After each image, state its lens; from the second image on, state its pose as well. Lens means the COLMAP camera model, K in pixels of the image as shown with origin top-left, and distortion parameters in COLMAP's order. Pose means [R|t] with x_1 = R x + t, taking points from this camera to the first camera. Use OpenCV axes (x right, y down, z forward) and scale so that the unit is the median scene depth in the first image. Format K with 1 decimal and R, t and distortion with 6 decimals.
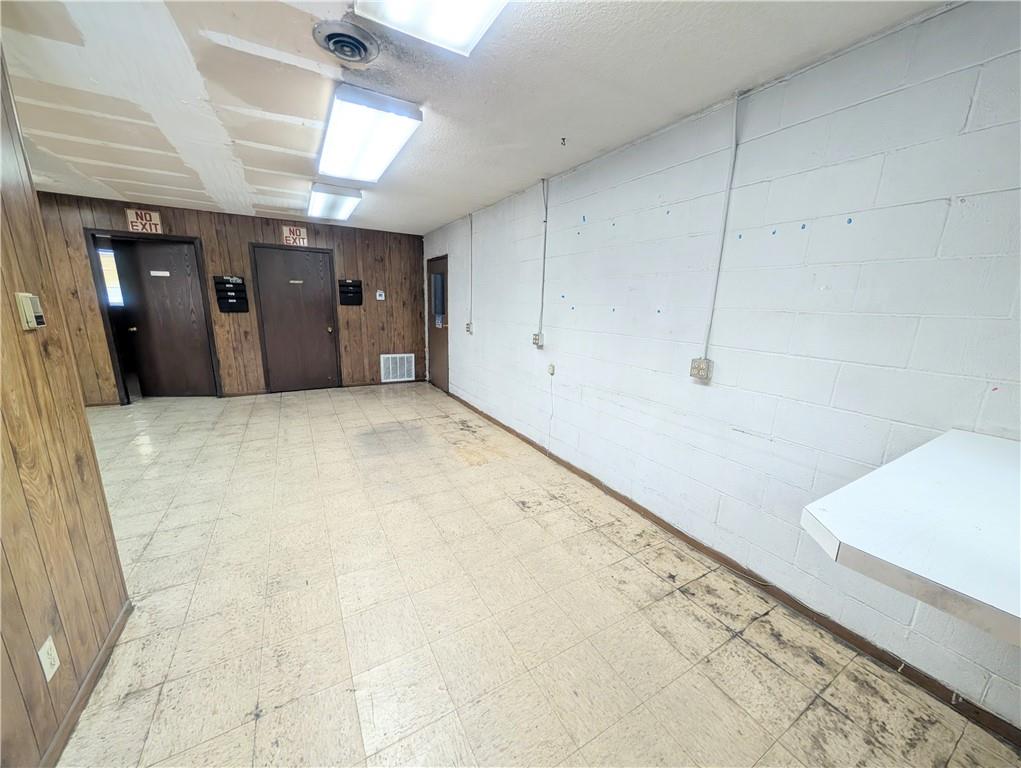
lens RADIAL K [[370.9, 0, 510.5], [0, 370.9, 384.0], [0, 0, 1]] dist [0.002225, 0.000107]
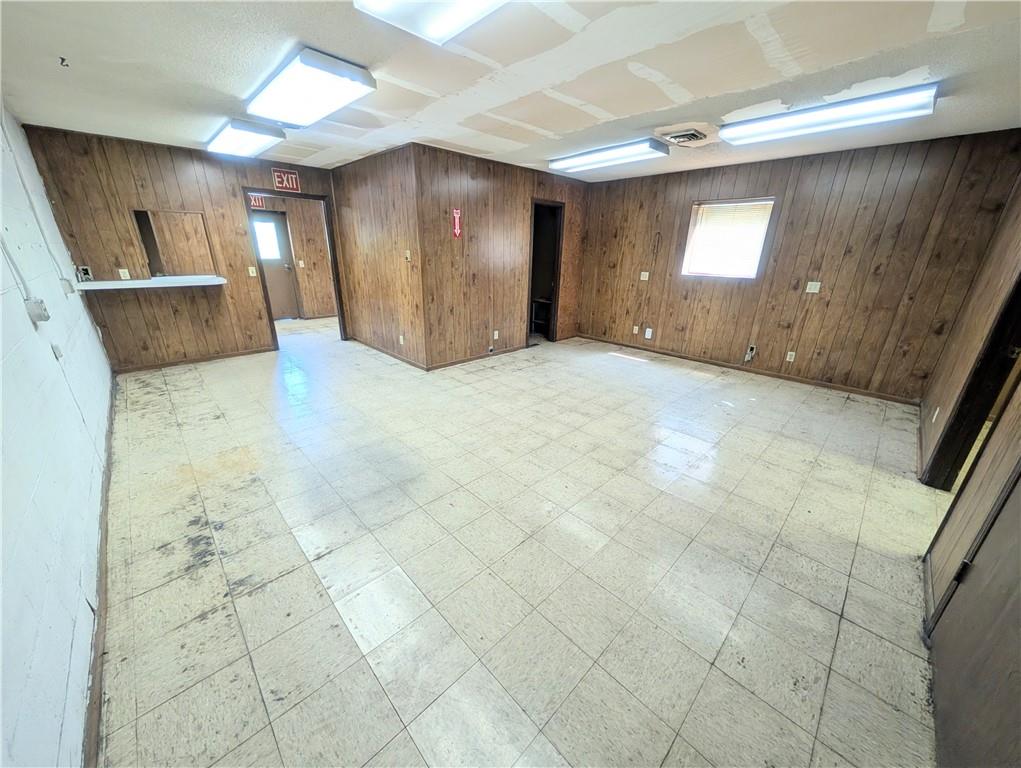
lens RADIAL K [[370.9, 0, 510.5], [0, 370.9, 384.0], [0, 0, 1]] dist [0.002225, 0.000107]
pose [[-0.968502, 0.040364, -0.245711, -0.483754], [-0.096634, 0.848509, 0.520283, -0.399690], [0.229488, 0.527639, -0.817883, 1.742349]]
